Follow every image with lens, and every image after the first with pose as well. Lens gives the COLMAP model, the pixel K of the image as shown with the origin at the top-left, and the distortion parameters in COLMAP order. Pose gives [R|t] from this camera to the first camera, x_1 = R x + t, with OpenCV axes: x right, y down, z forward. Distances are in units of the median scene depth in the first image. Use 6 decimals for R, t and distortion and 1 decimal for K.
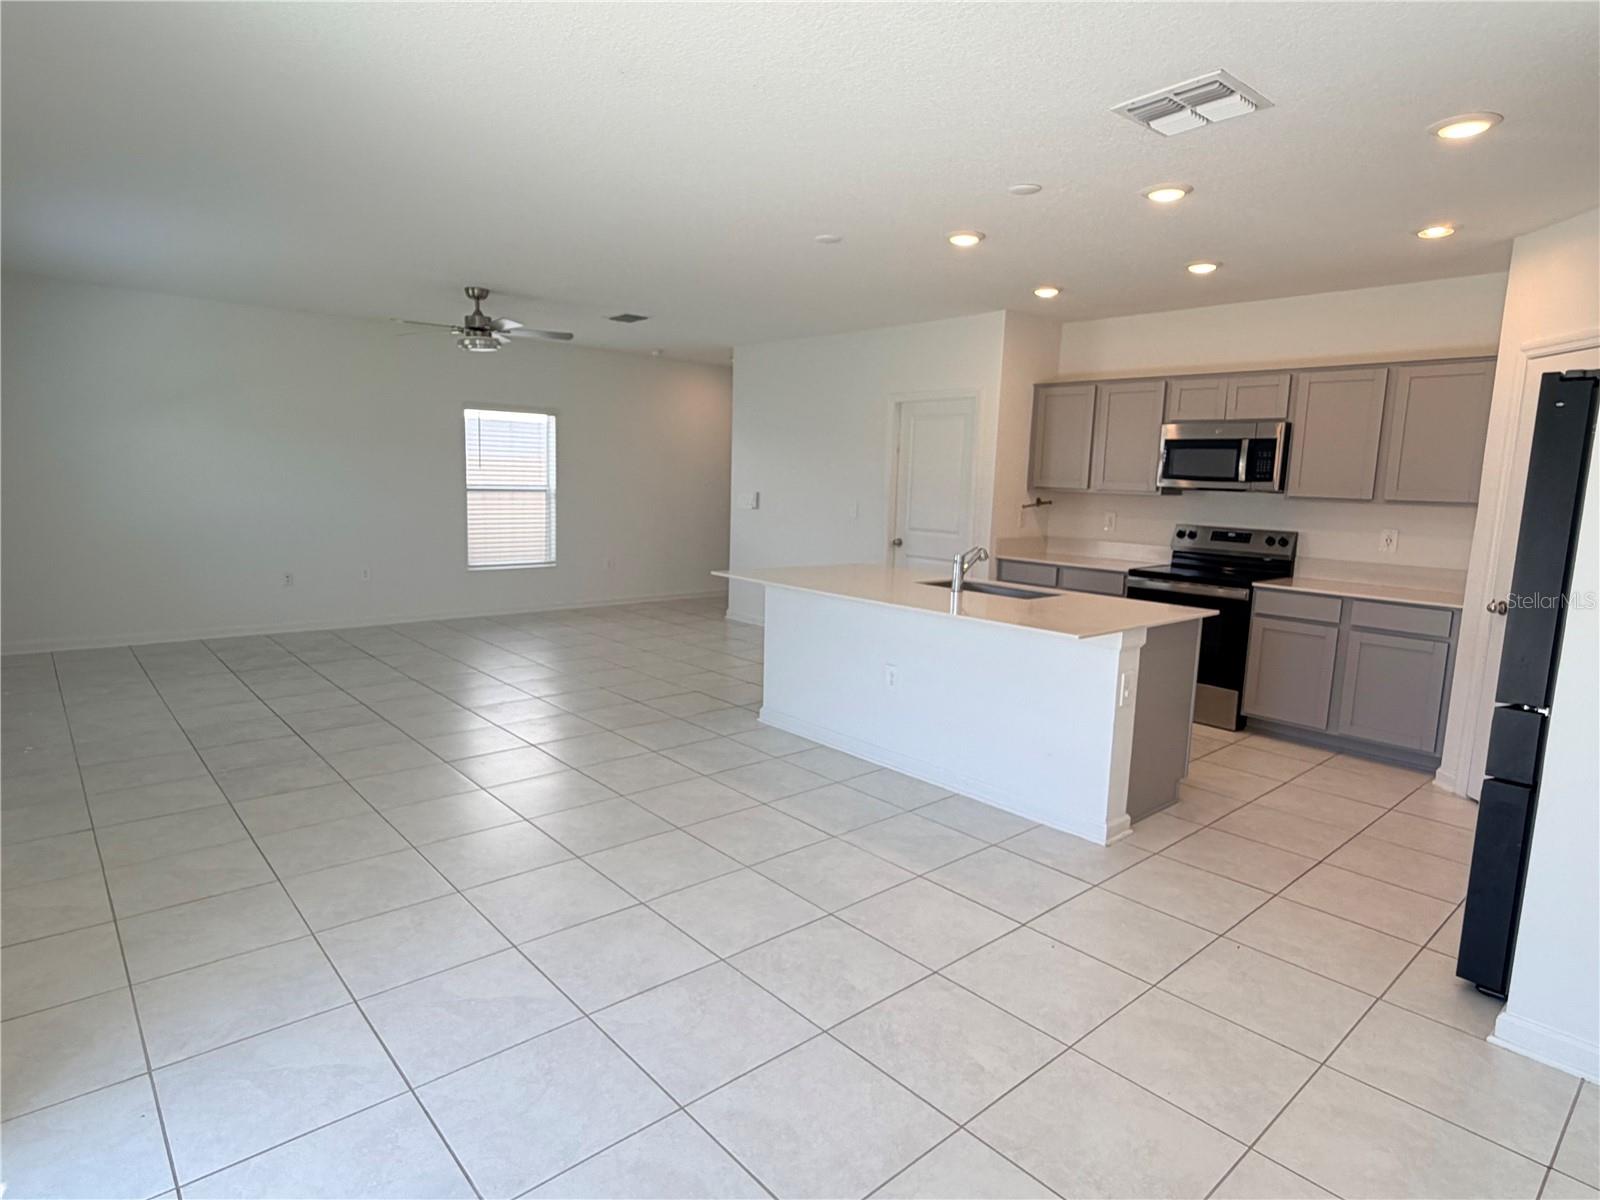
lens RADIAL K [[890.9, 0, 800.0], [0, 890.9, 600.0], [0, 0, 1]] dist [0.000244, 0.000215]
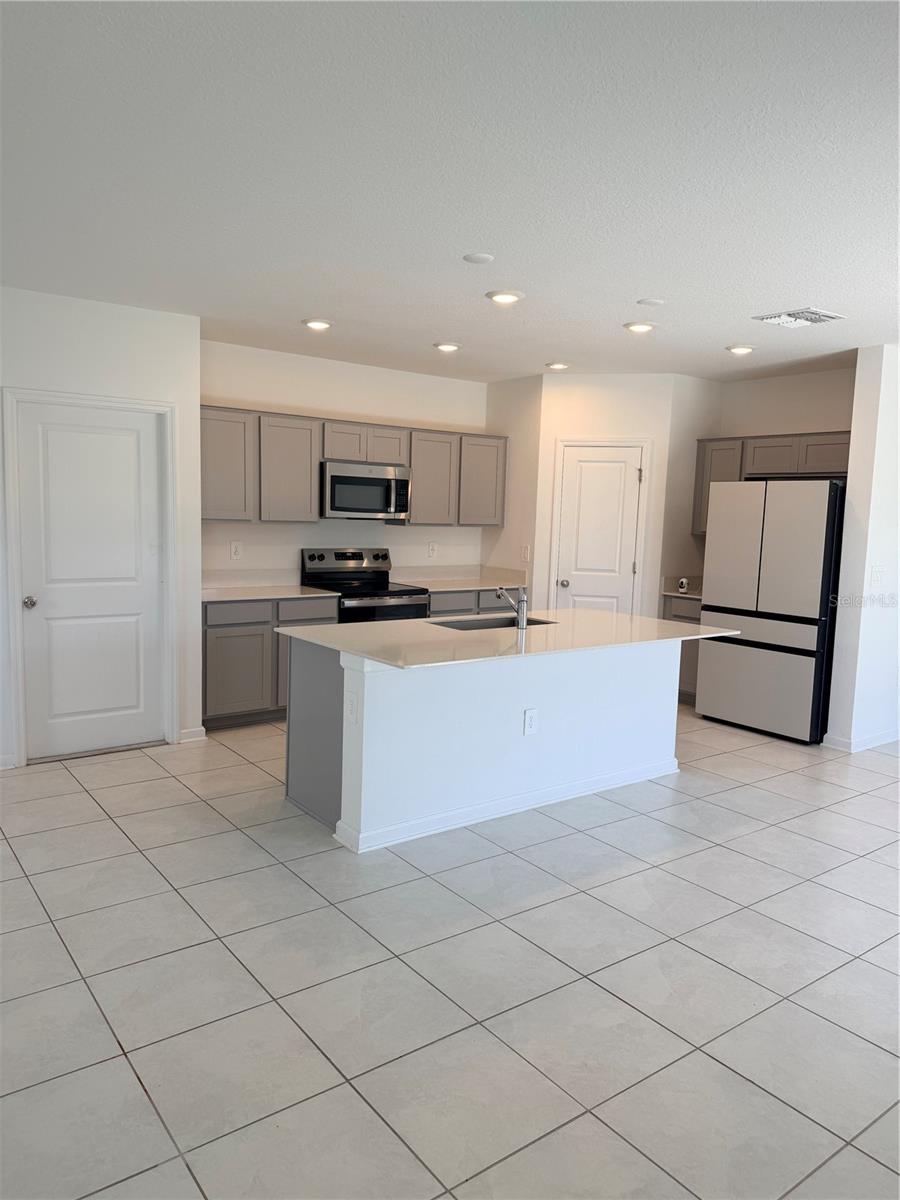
lens RADIAL K [[838.1, 0, 449.2], [0, 838.1, 603.5], [0, 0, 1]] dist [0.122175, -0.192092]
pose [[0.082495, -0.140474, 0.986642, -0.700942], [0.112835, 0.984967, 0.130801, -0.152992], [-0.990183, 0.100537, 0.097105, 0.817824]]
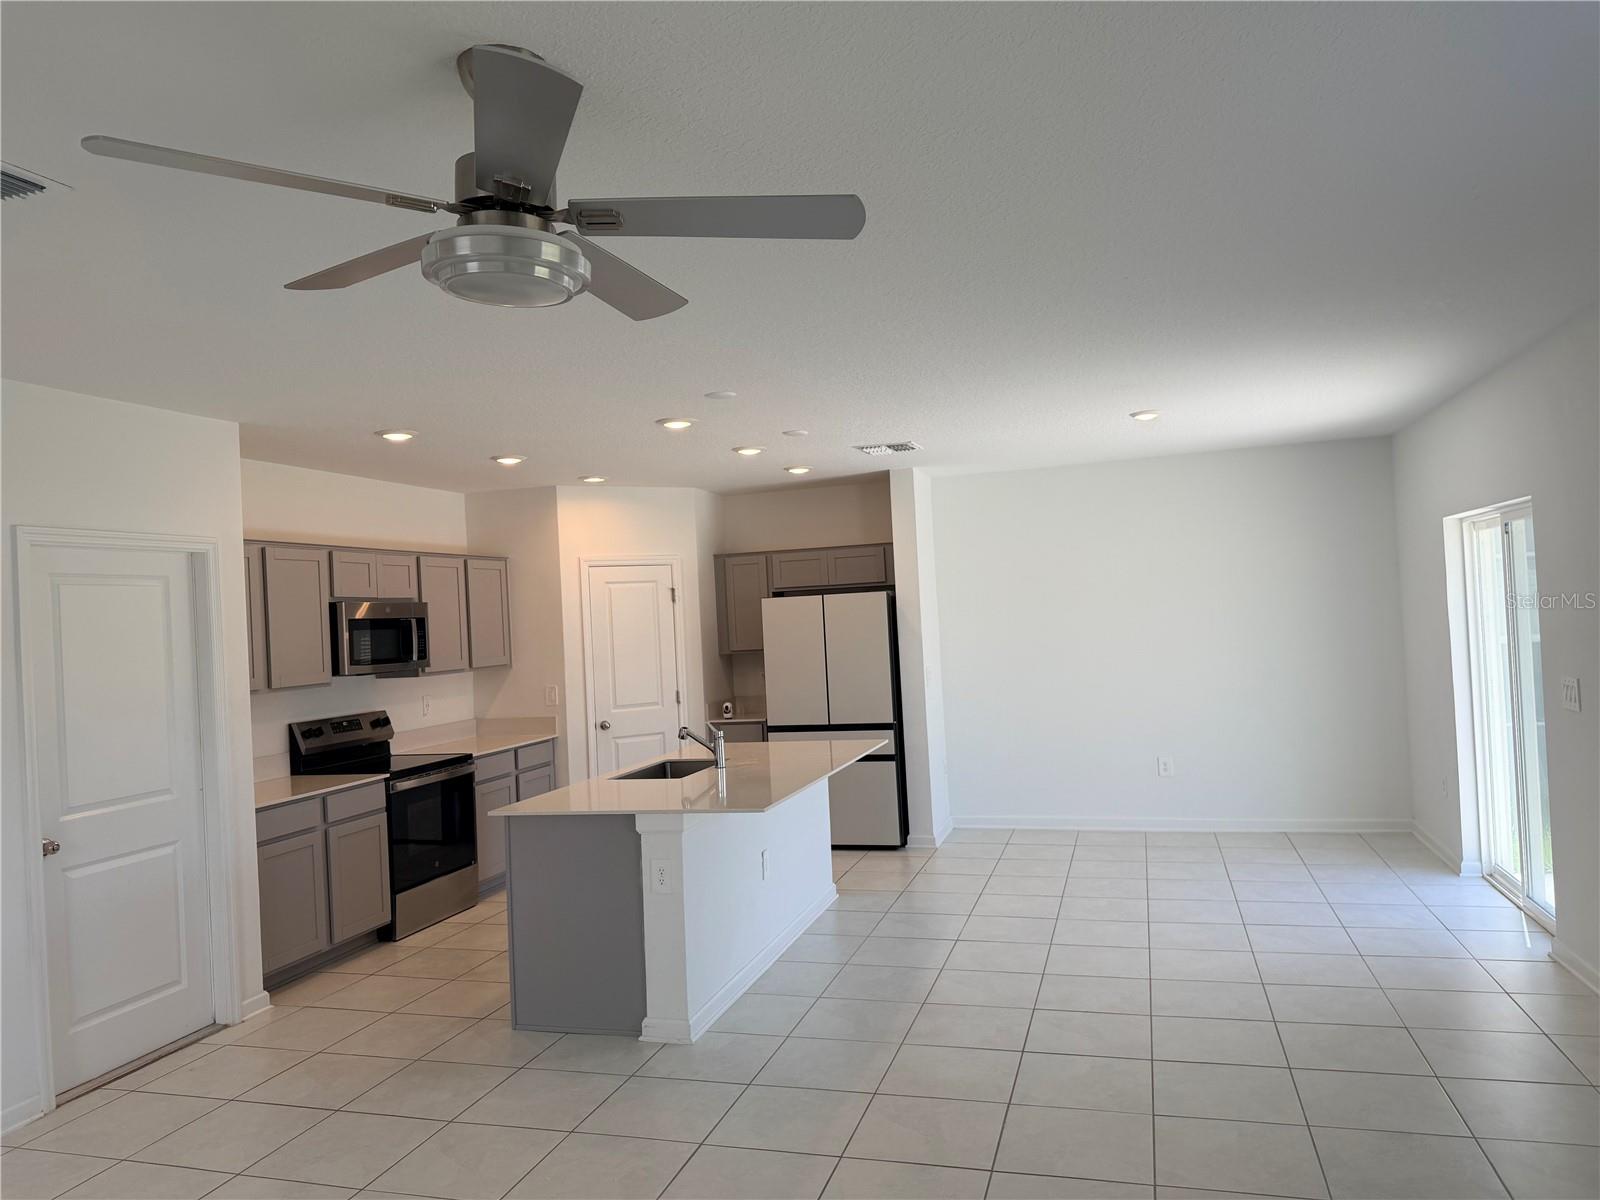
lens RADIAL K [[1117.5, 0, 807.8], [0, 1117.5, 600.7], [0, 0, 1]] dist [0.122175, -0.192092]
pose [[-0.529813, 0.009180, 0.848065, -0.788419], [0.153952, 0.984370, 0.085523, -0.238644], [-0.834025, 0.175872, -0.522945, 1.281924]]
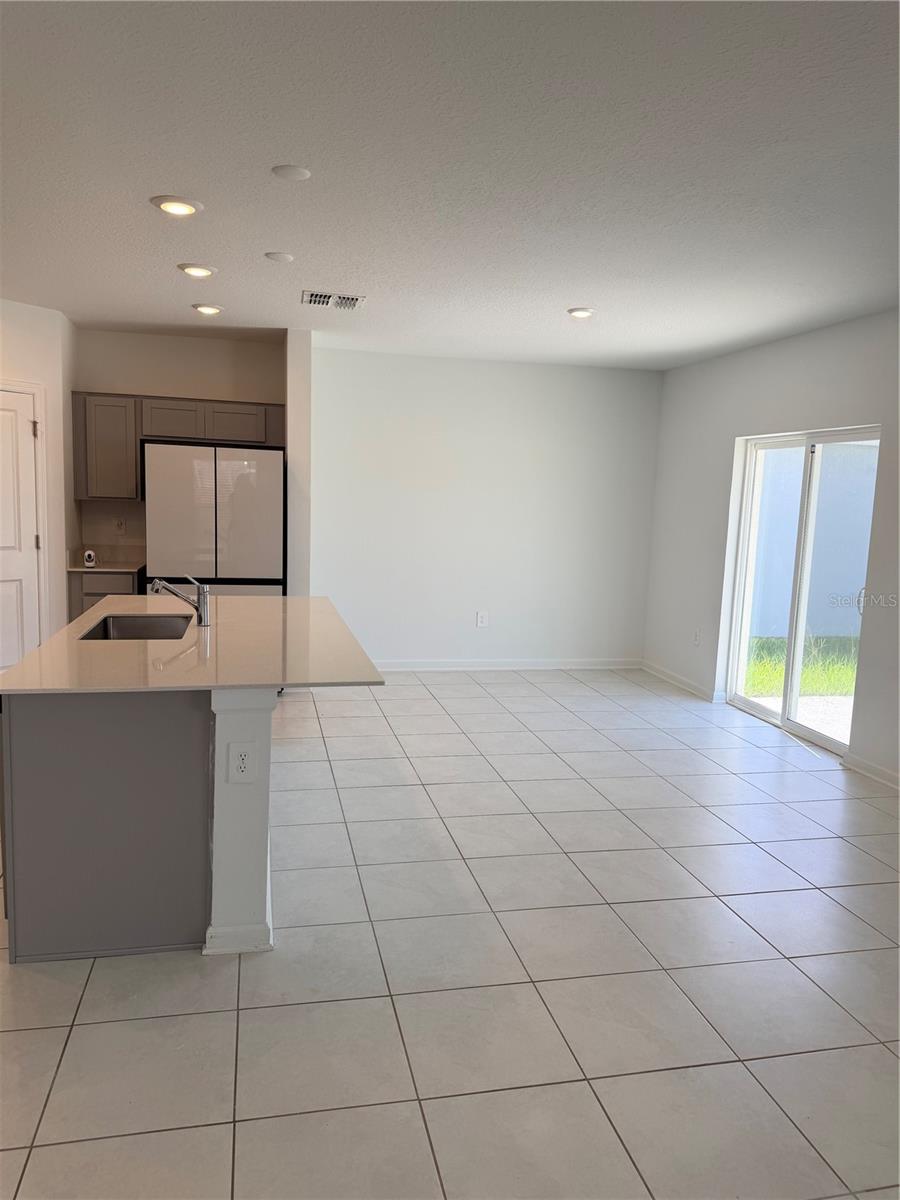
lens RADIAL K [[838.1, 0, 449.2], [0, 838.1, 603.5], [0, 0, 1]] dist [0.122175, -0.192092]
pose [[-0.872909, -0.123837, 0.471905, -0.366495], [0.006561, 0.964183, 0.265157, -0.212052], [-0.487840, 0.234554, -0.840831, 1.320059]]
